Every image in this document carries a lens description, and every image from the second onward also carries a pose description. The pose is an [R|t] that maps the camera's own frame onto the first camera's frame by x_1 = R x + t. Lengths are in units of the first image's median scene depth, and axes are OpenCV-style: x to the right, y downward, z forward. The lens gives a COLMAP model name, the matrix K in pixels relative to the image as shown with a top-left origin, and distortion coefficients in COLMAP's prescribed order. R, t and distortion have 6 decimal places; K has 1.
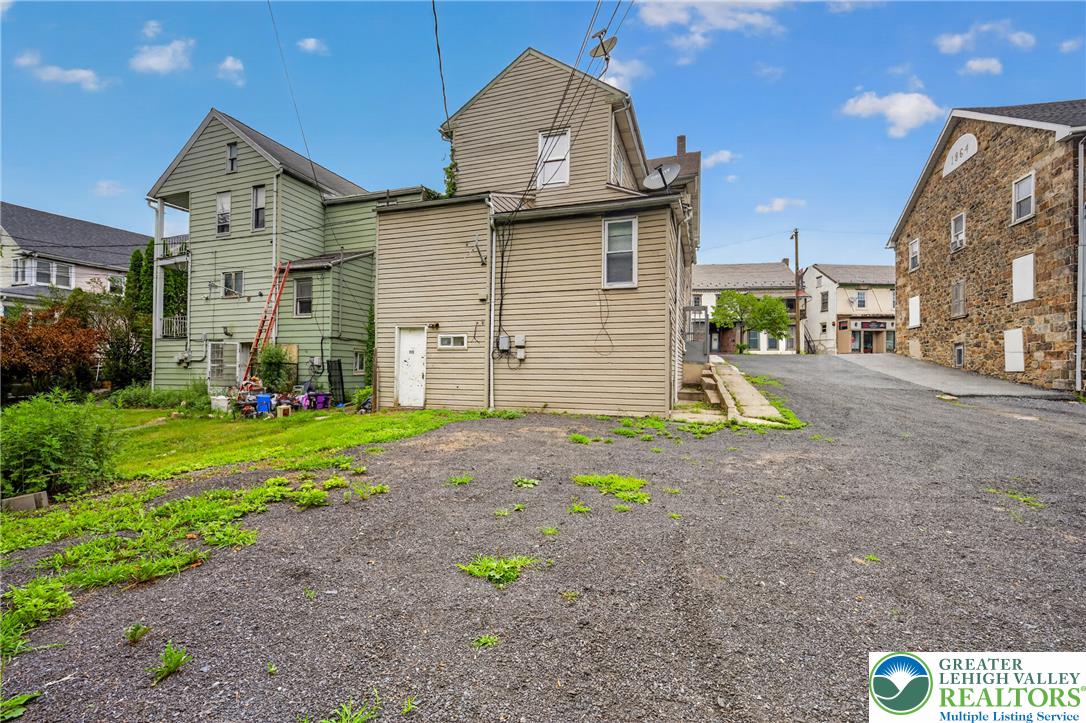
lens RADIAL K [[434.8, 0, 541.3], [0, 434.8, 362.3], [0, 0, 1]] dist [0.000573, 0.000255]
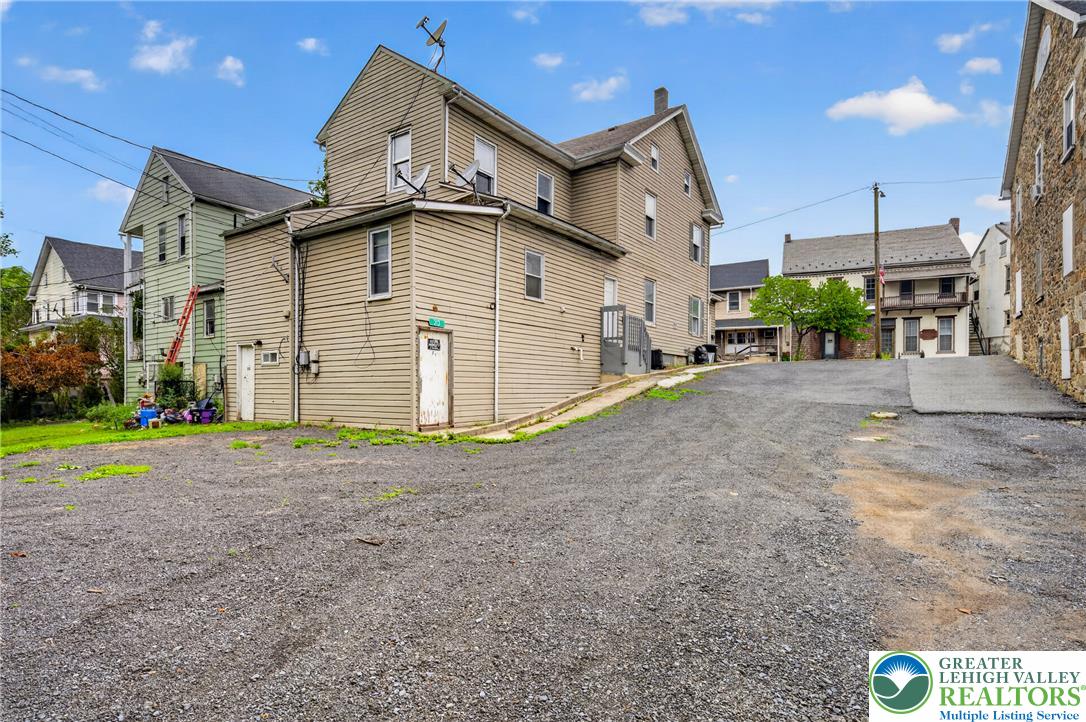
lens RADIAL K [[562.5, 0, 540.2], [0, 562.5, 384.2], [0, 0, 1]] dist [-0.000355, -0.000714]
pose [[0.958827, -0.012319, -0.283725, 0.738408], [0.015193, 0.999853, 0.007933, 0.013348], [0.283585, -0.011917, 0.958873, -0.098650]]
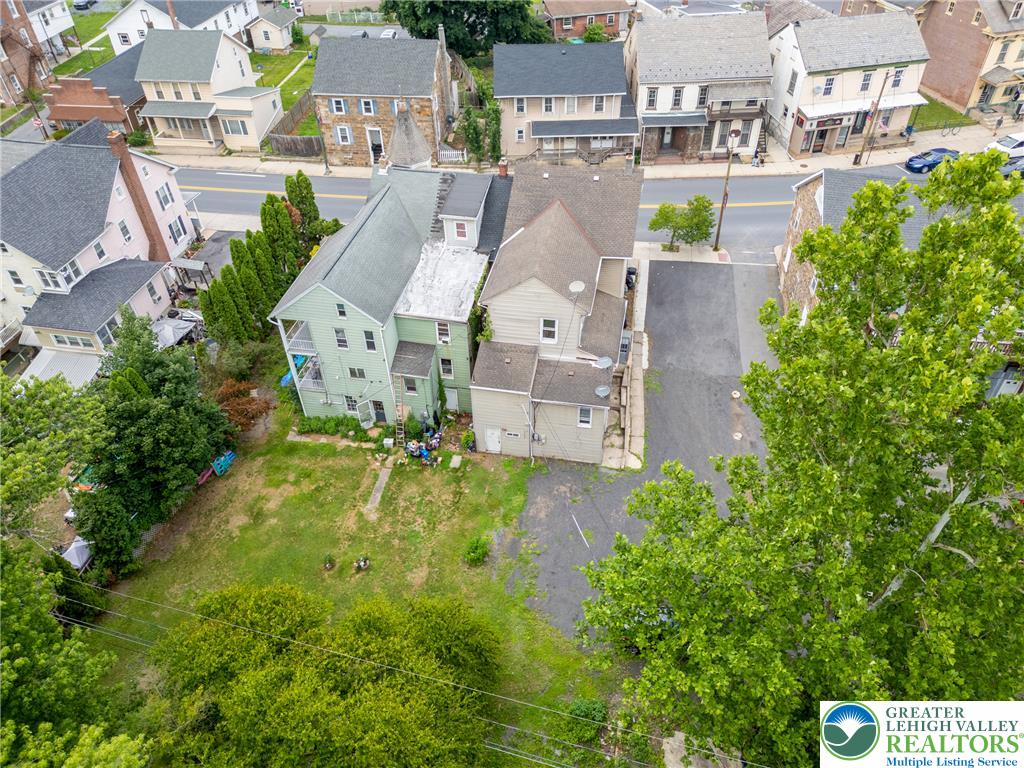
lens RADIAL K [[716.0, 0, 512.0], [0, 716.0, 384.0], [0, 0, 1]] dist [0.048165, -0.031486]
pose [[0.988108, -0.129243, 0.083302, -0.430771], [0.042130, 0.748588, 0.661695, -2.467228], [-0.147879, -0.650317, 0.745131, -1.510857]]
